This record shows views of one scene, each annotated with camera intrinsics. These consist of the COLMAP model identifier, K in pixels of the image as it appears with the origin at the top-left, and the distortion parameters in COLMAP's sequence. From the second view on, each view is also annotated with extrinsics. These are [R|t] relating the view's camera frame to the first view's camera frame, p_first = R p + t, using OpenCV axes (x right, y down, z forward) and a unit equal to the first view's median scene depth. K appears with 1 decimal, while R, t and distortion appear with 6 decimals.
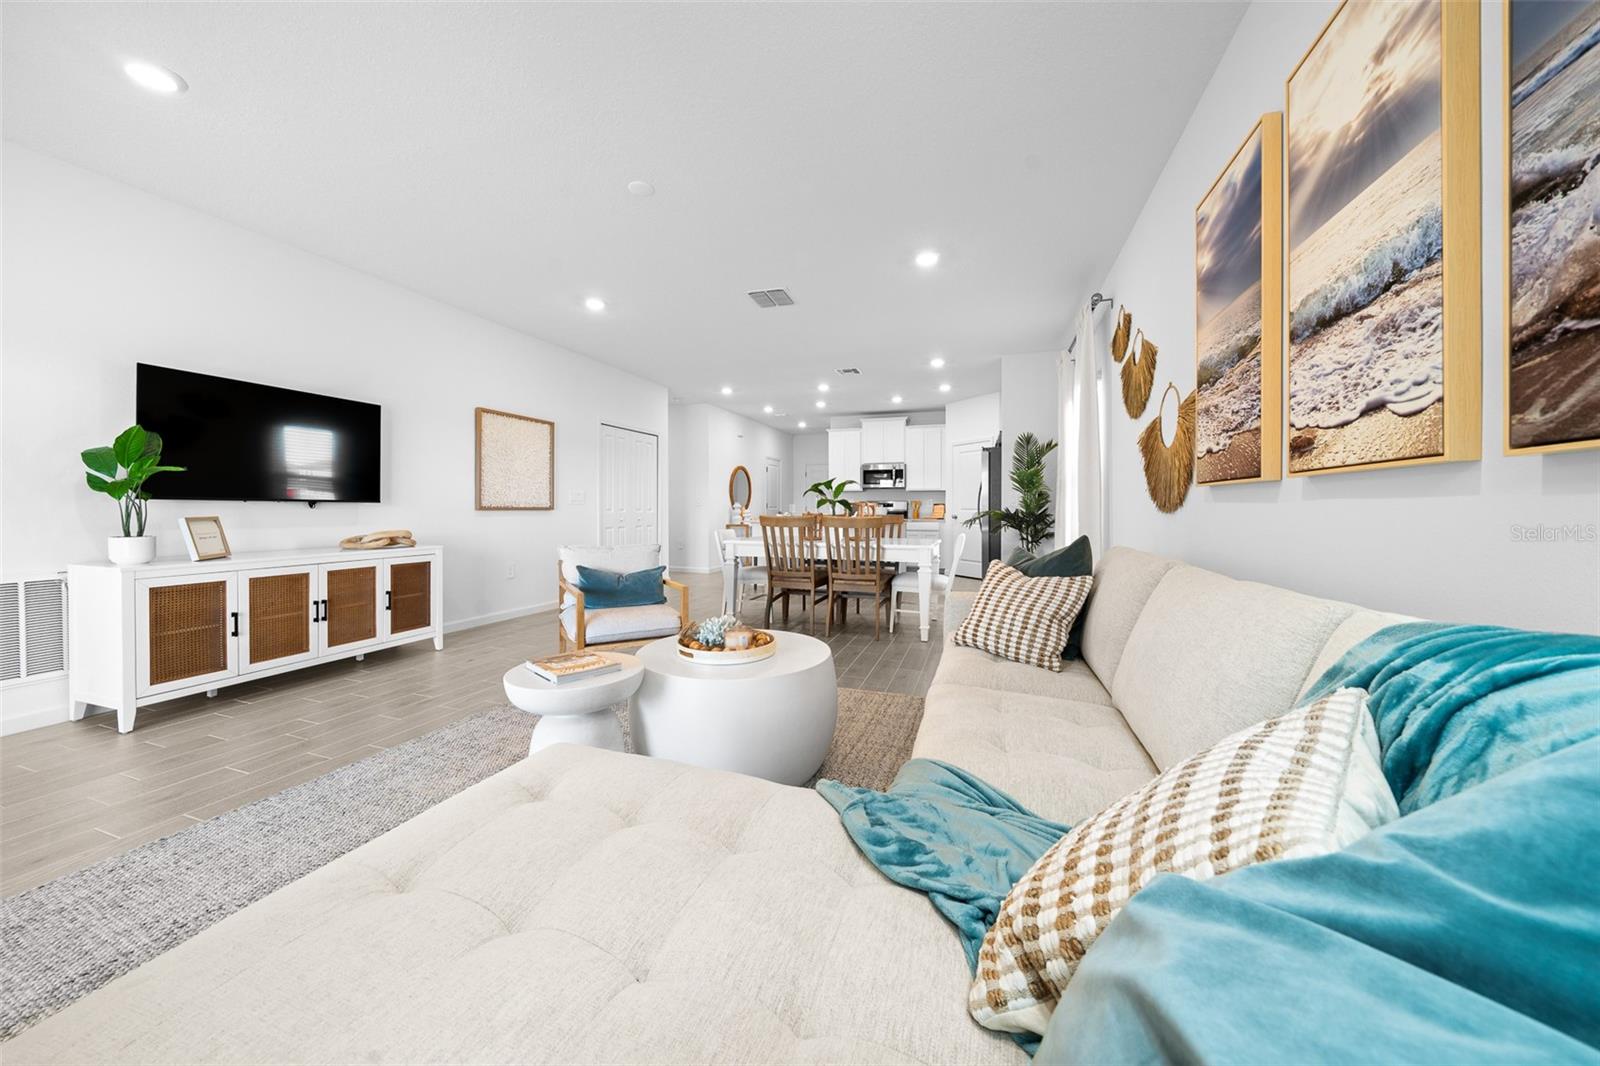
lens RADIAL K [[554.2, 0, 796.8], [0, 554.2, 517.1], [0, 0, 1]] dist [-0.006886, 0.000086]
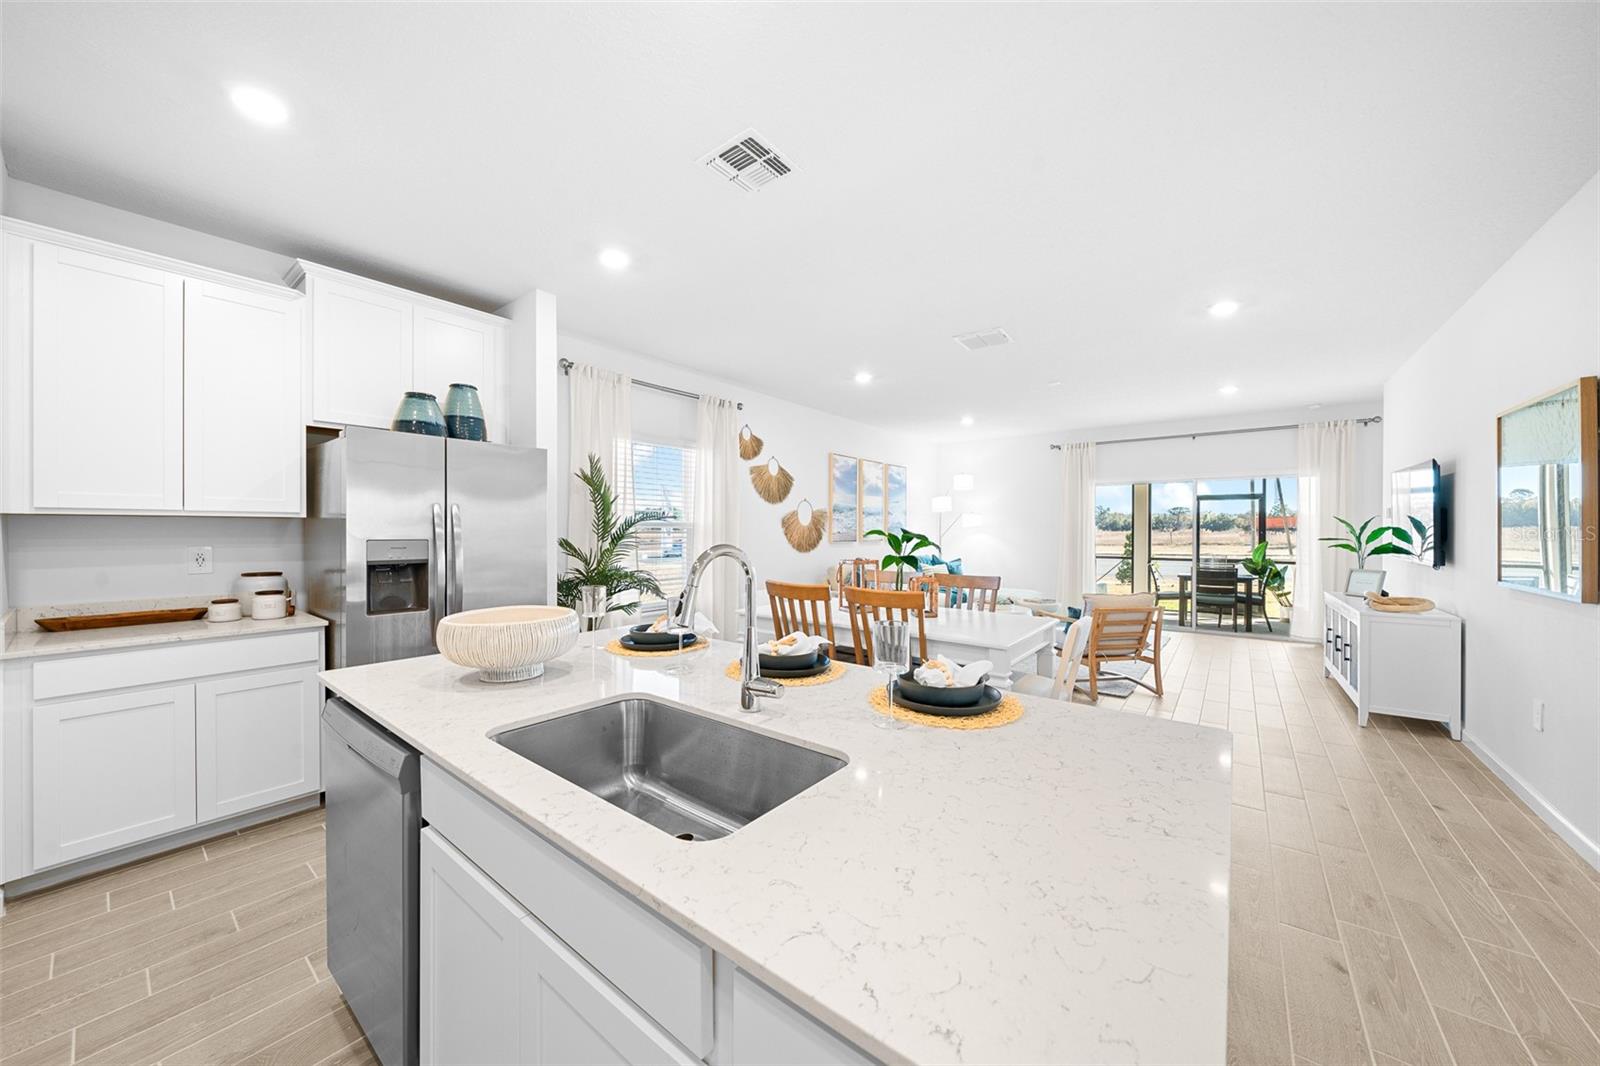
lens RADIAL K [[558.0, 0, 800.0], [0, 558.0, 533.0], [0, 0, 1]] dist [-0.013846, -0.000202]
pose [[-0.945197, -0.008065, 0.326401, -0.091711], [-0.000281, 0.999715, 0.023889, -0.135653], [-0.326501, 0.022488, -0.944929, 2.960356]]
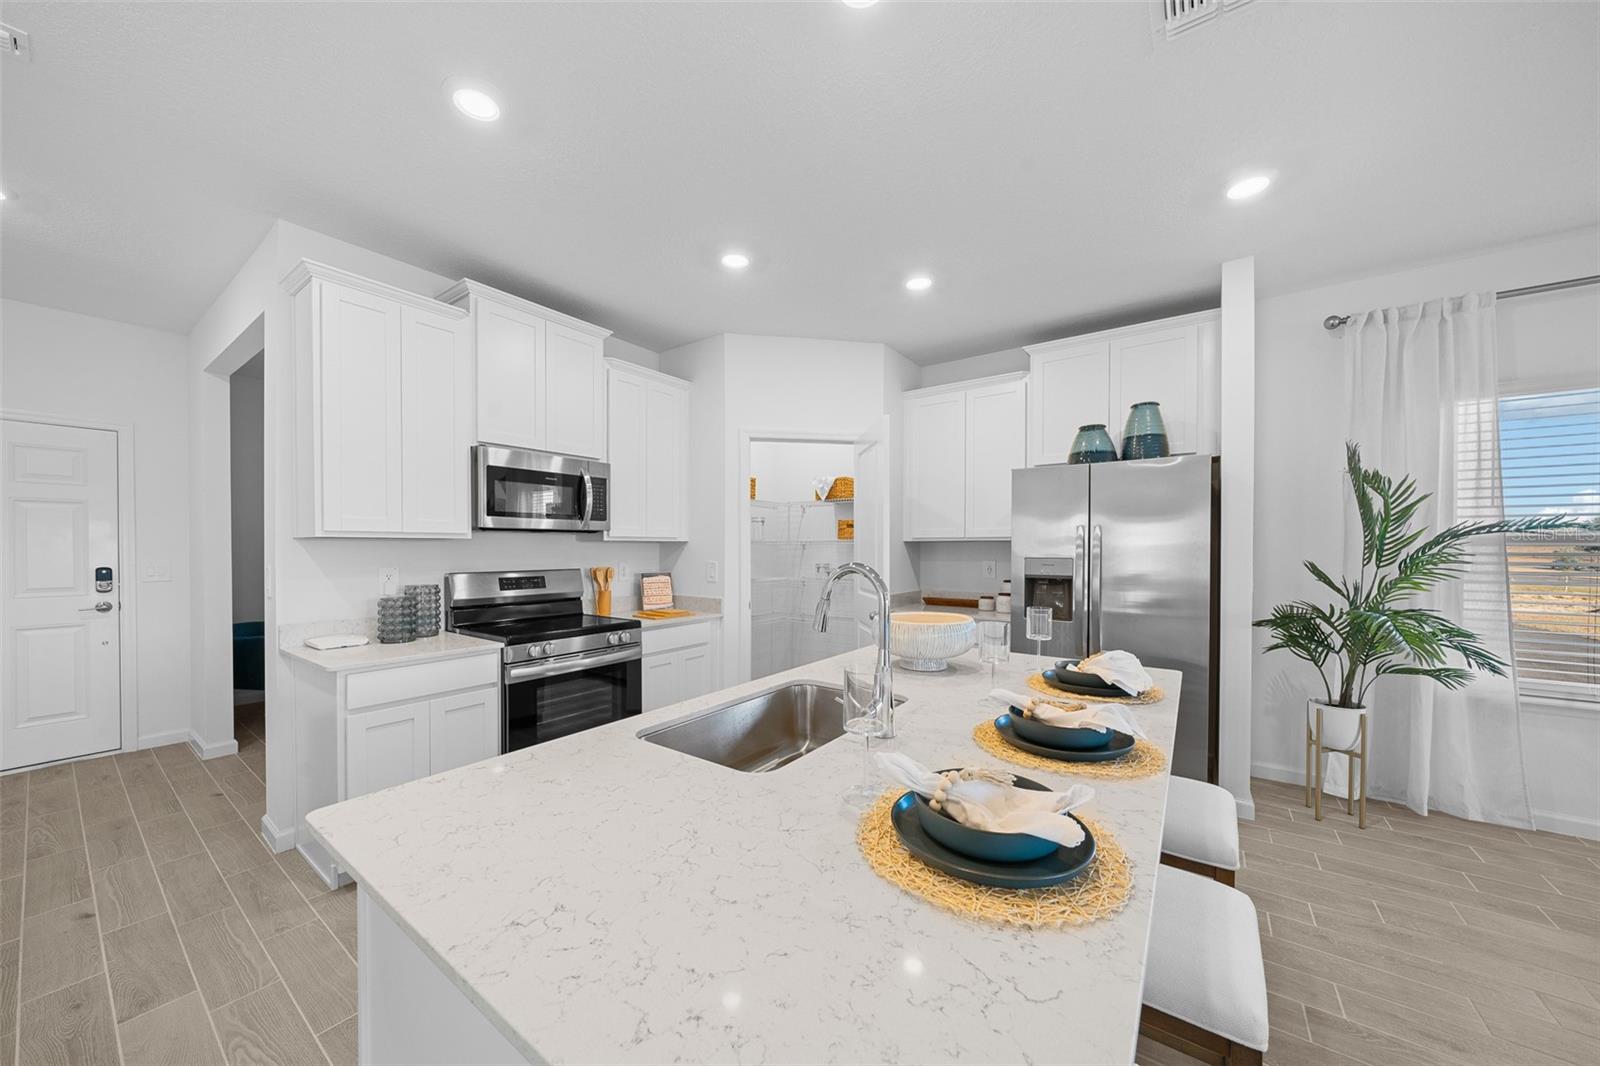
lens RADIAL K [[559.7, 0, 790.1], [0, 559.7, 553.9], [0, 0, 1]] dist [-0.011140, 0.002088]
pose [[0.294007, -0.014035, 0.955700, -0.339348], [0.017172, 0.999808, 0.009401, -0.129357], [-0.955649, 0.013647, 0.294192, 2.501050]]
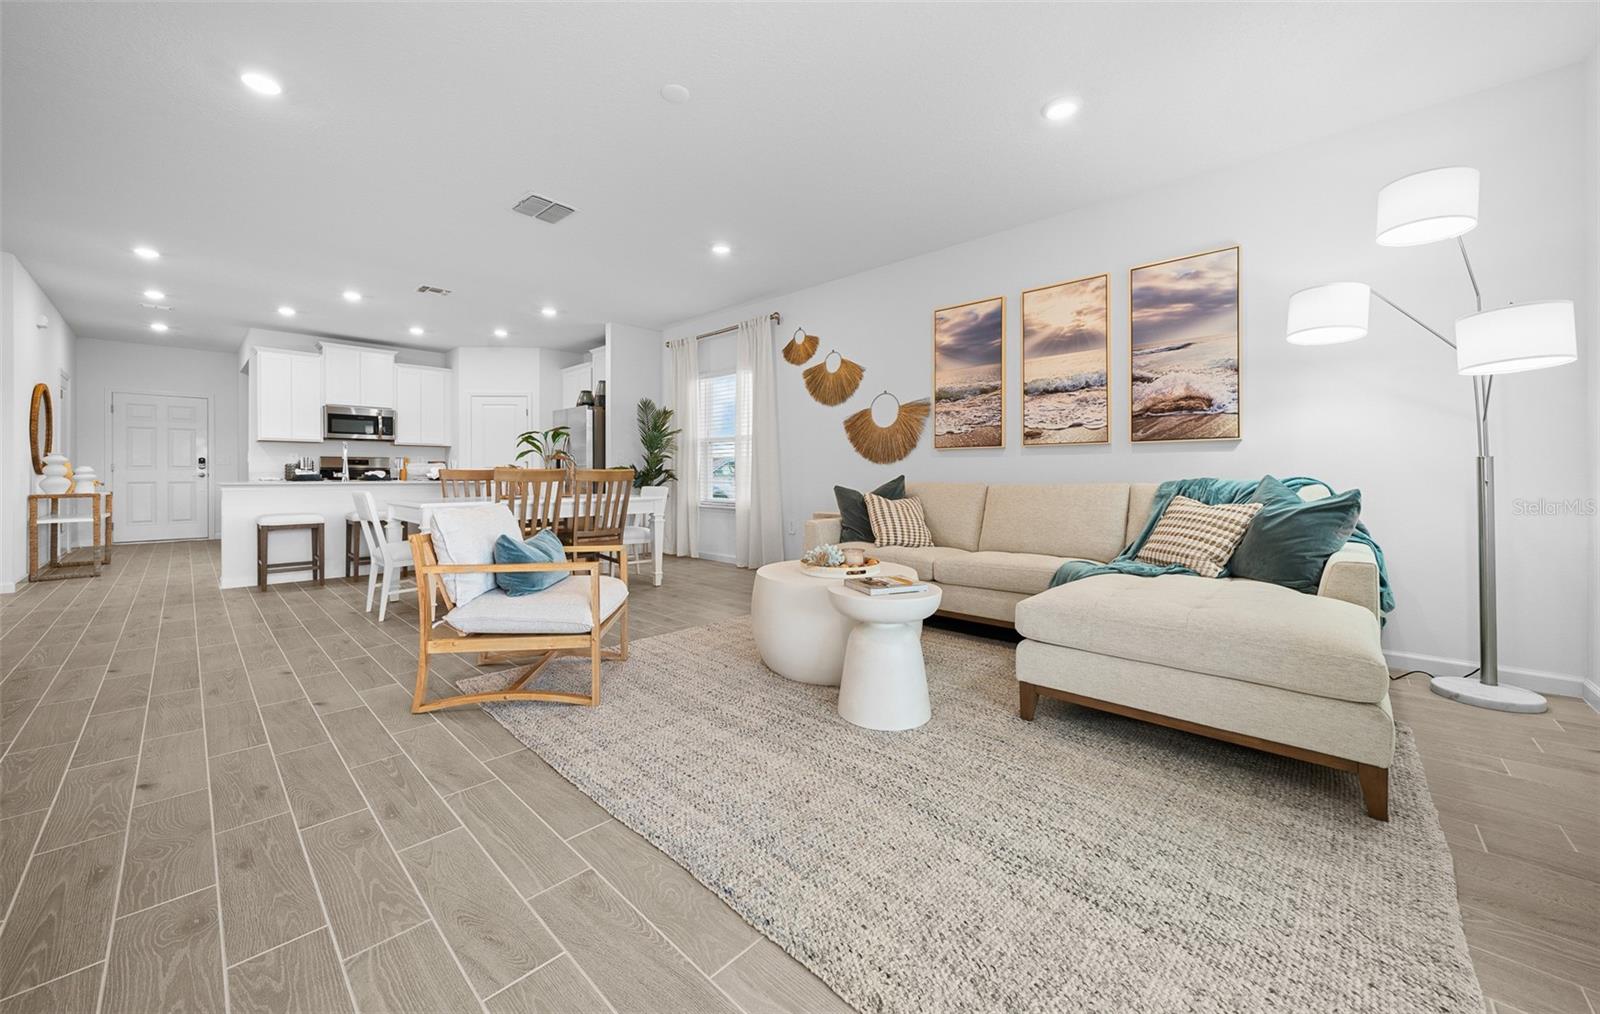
lens RADIAL K [[584.9, 0, 793.2], [0, 584.9, 476.3], [0, 0, 1]] dist [-0.000999, -0.000104]
pose [[0.413938, -0.005582, 0.910288, -1.044690], [0.016731, 0.999859, -0.001477, 0.026965], [-0.910151, 0.015842, 0.413973, 0.436508]]
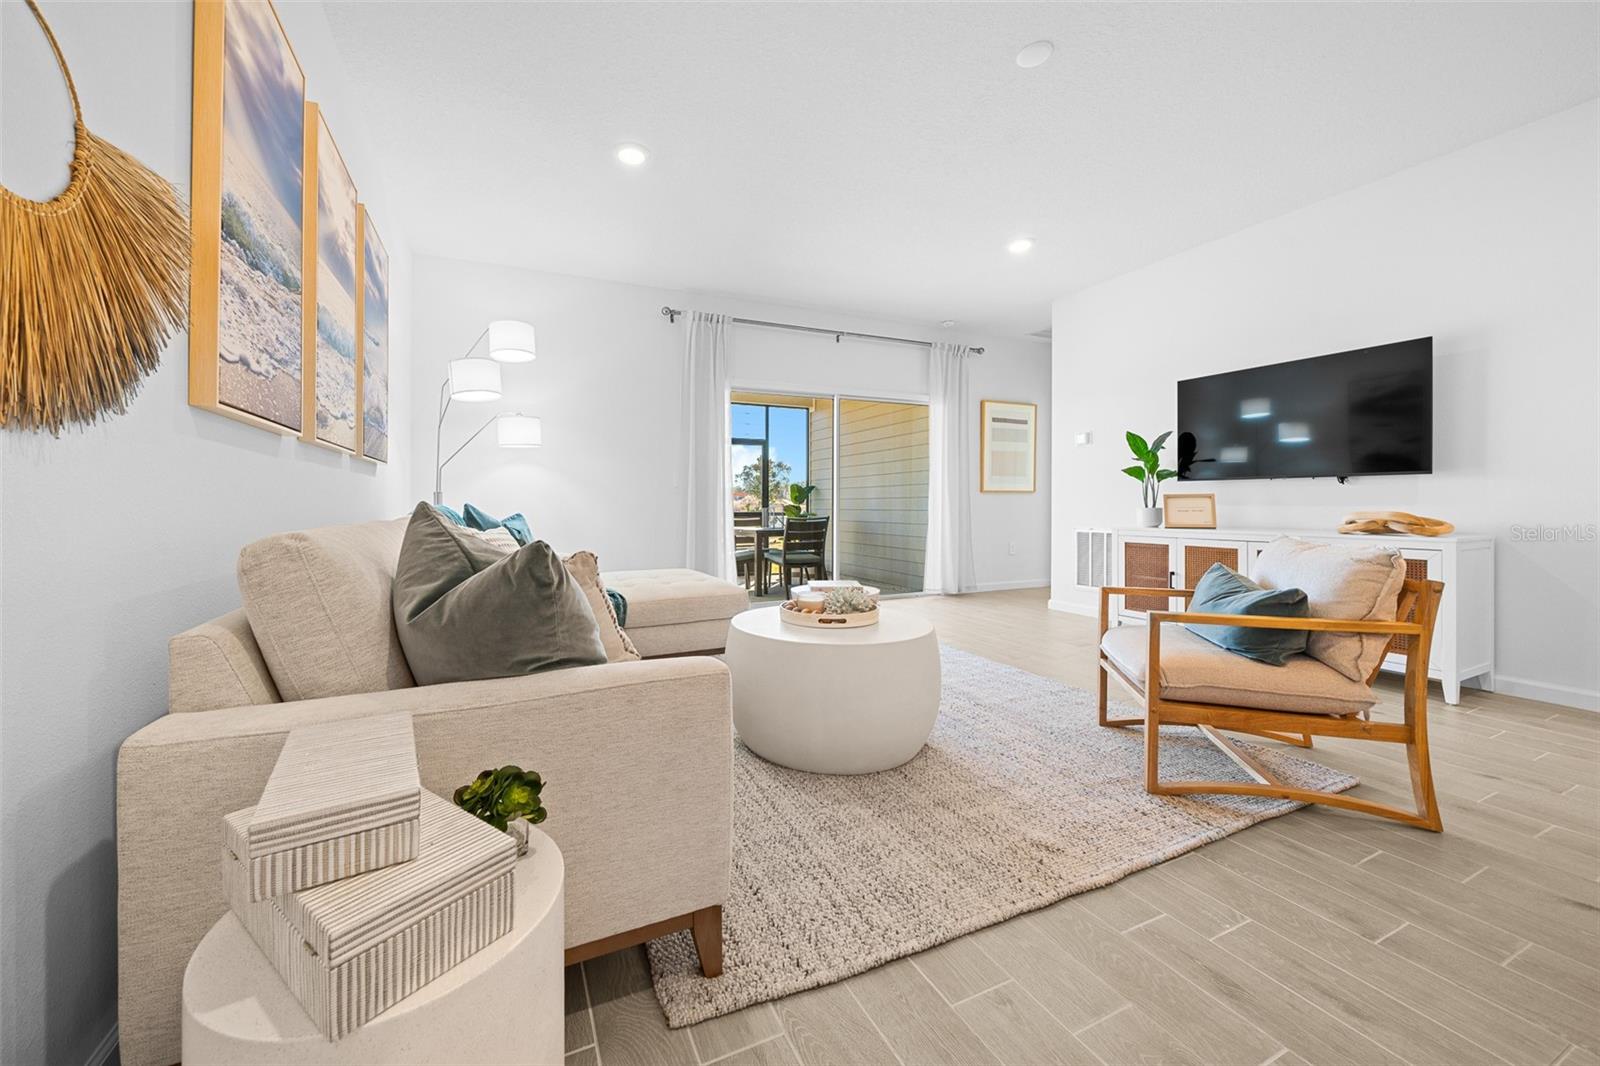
lens RADIAL K [[575.2, 0, 746.0], [0, 575.2, 506.5], [0, 0, 1]] dist [-0.001155, -0.000089]
pose [[-0.744836, 0.001748, -0.667245, 0.527438], [-0.010643, 0.999838, 0.014500, 0.019987], [0.667163, 0.017902, -0.744697, 1.299342]]
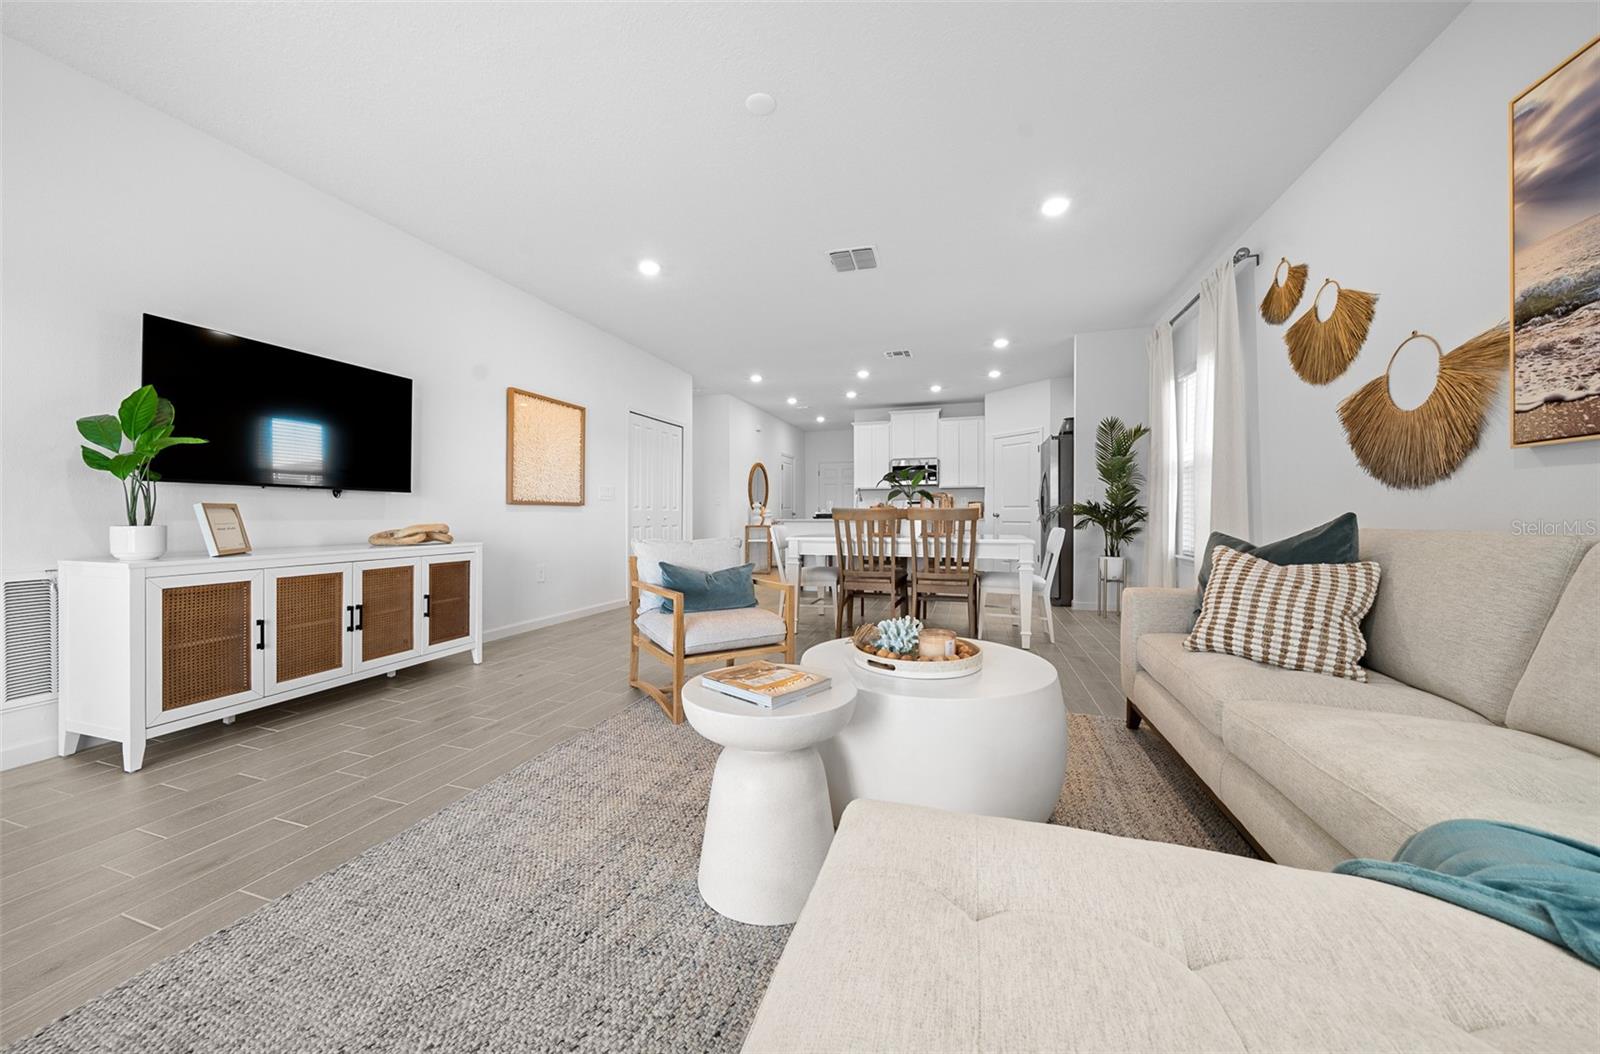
lens RADIAL K [[570.6, 0, 781.3], [0, 570.6, 518.1], [0, 0, 1]] dist [-0.008838, 0.000313]
pose [[0.999904, -0.005817, 0.012553, -0.256571], [0.005949, 0.999927, -0.010537, 0.035588], [-0.012490, 0.010611, 0.999866, 0.147533]]
